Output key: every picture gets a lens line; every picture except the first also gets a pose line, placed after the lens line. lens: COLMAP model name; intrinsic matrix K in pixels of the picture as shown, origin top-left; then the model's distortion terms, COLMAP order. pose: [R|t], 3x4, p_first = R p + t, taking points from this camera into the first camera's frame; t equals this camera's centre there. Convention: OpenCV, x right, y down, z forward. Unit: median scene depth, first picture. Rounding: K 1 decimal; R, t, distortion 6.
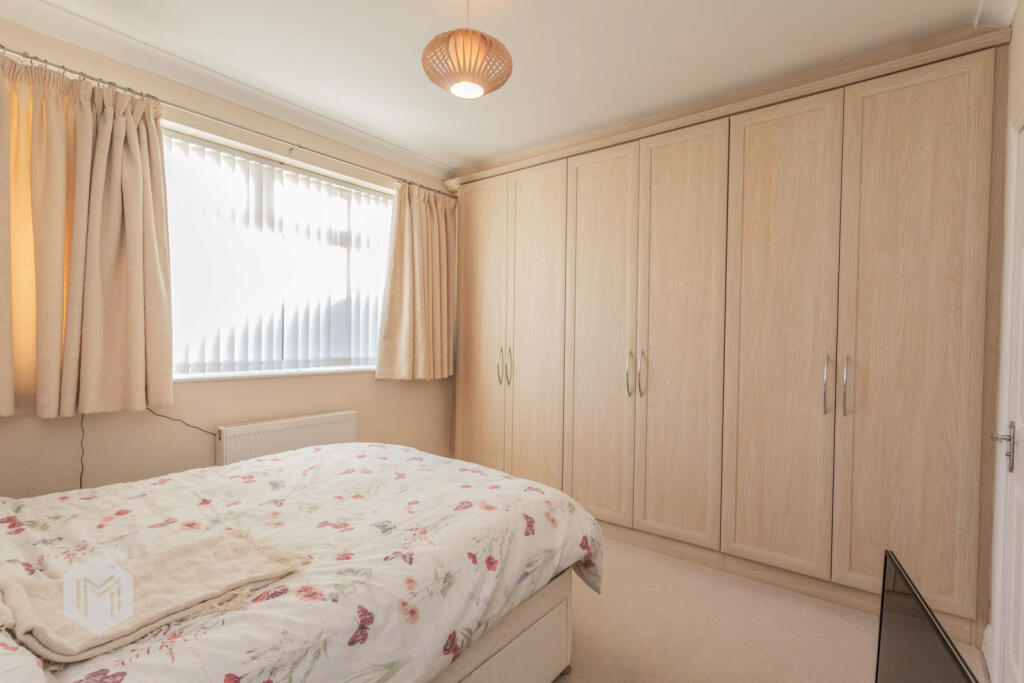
lens RADIAL K [[488.6, 0, 509.6], [0, 488.6, 344.2], [0, 0, 1]] dist [-0.001251, 0.001968]
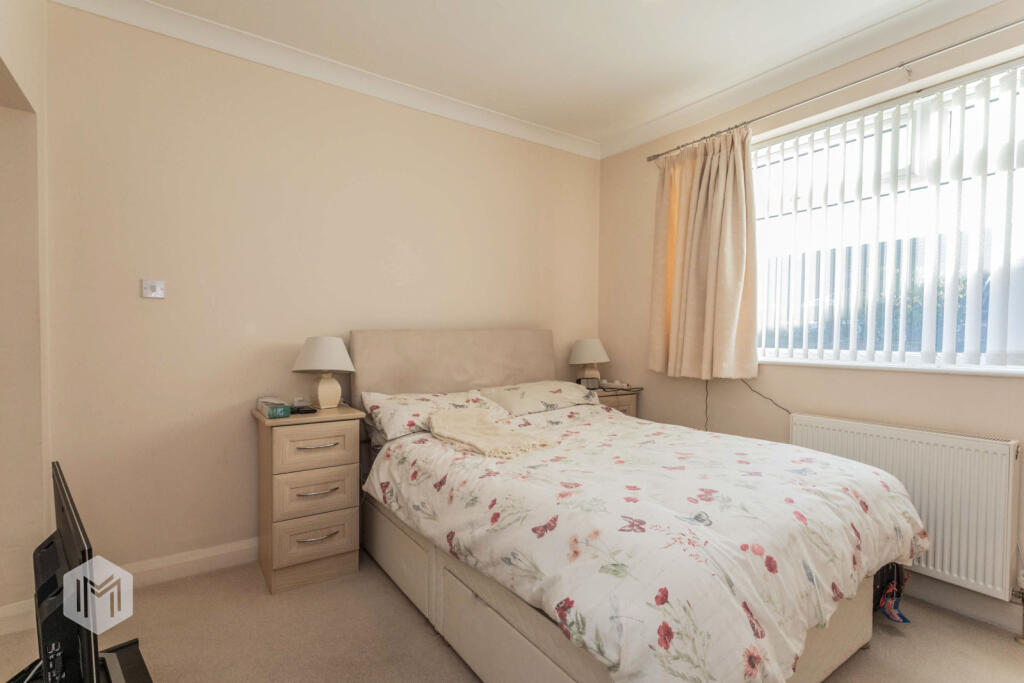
lens RADIAL K [[488.6, 0, 510.0], [0, 488.6, 339.6], [0, 0, 1]] dist [-0.001251, 0.001968]
pose [[-0.302016, -0.010522, -0.953245, 0.844094], [-0.022052, 0.999749, -0.004049, 0.062987], [0.953048, 0.019798, -0.302172, 1.192317]]
